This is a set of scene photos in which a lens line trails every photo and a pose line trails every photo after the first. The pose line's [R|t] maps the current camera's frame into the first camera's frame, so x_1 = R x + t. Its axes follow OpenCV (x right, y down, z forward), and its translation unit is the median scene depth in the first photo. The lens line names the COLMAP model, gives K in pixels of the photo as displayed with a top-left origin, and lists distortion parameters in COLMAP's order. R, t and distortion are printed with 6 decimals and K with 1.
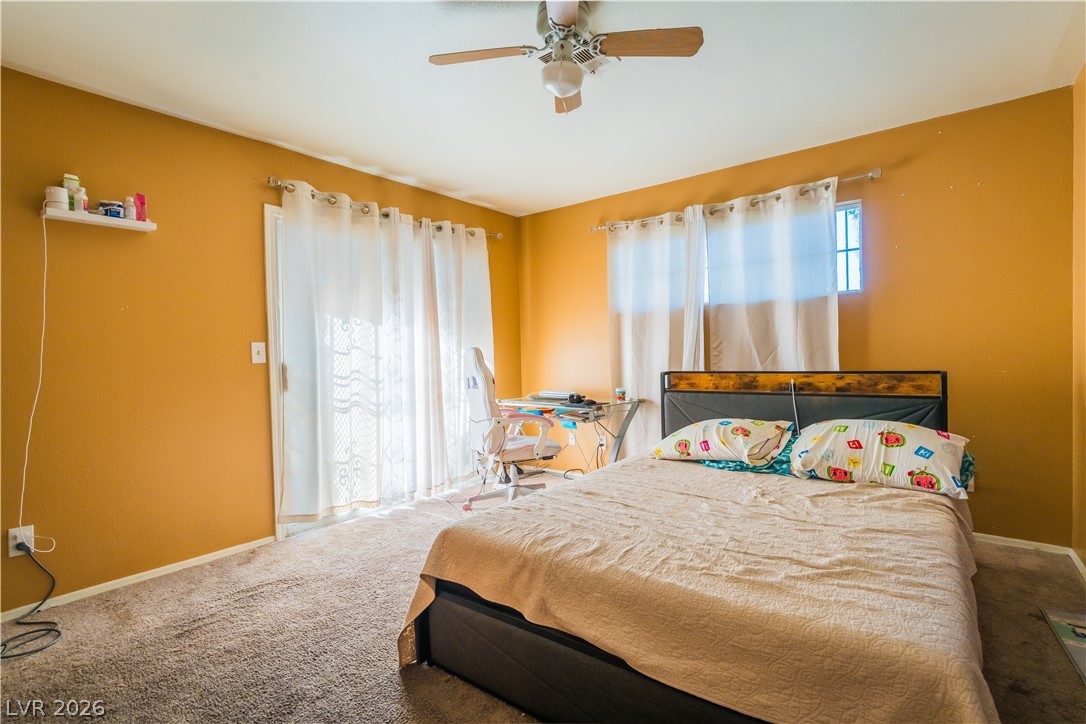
lens RADIAL K [[512.4, 0, 543.5], [0, 512.4, 362.7], [0, 0, 1]] dist [0.002089, 0.000119]
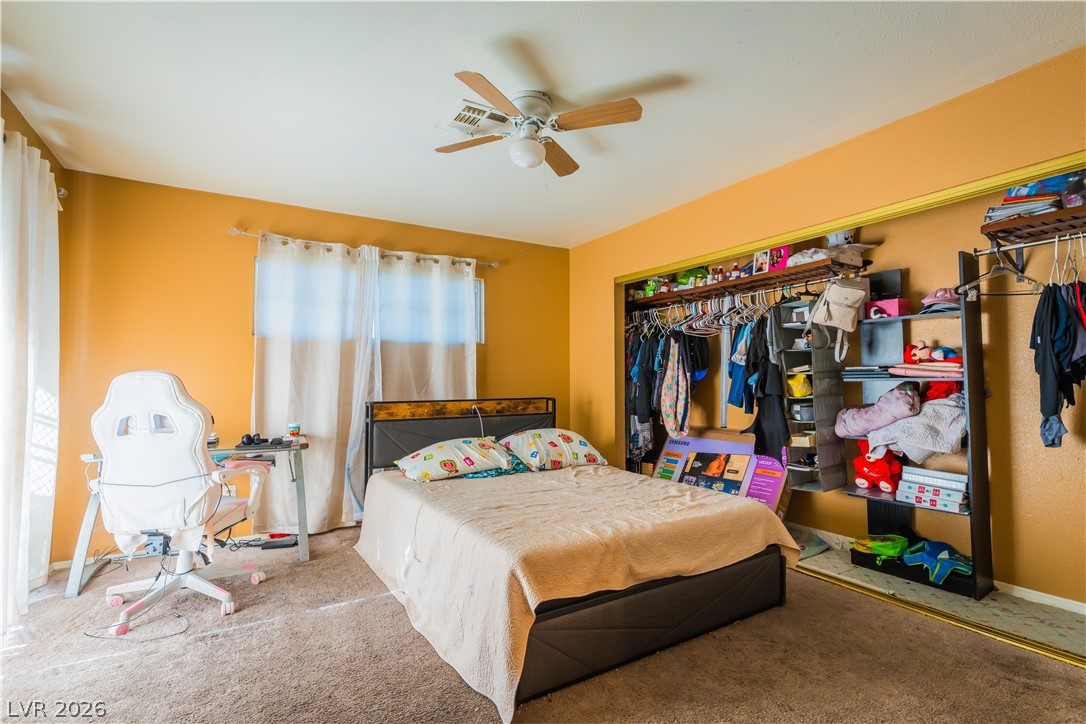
lens RADIAL K [[512.4, 0, 543.5], [0, 512.4, 362.7], [0, 0, 1]] dist [0.002089, 0.000119]
pose [[0.360673, 0.055070, 0.931065, -0.629139], [0.009580, 0.997984, -0.062739, 0.006475], [-0.932643, 0.031548, 0.359419, 0.331512]]
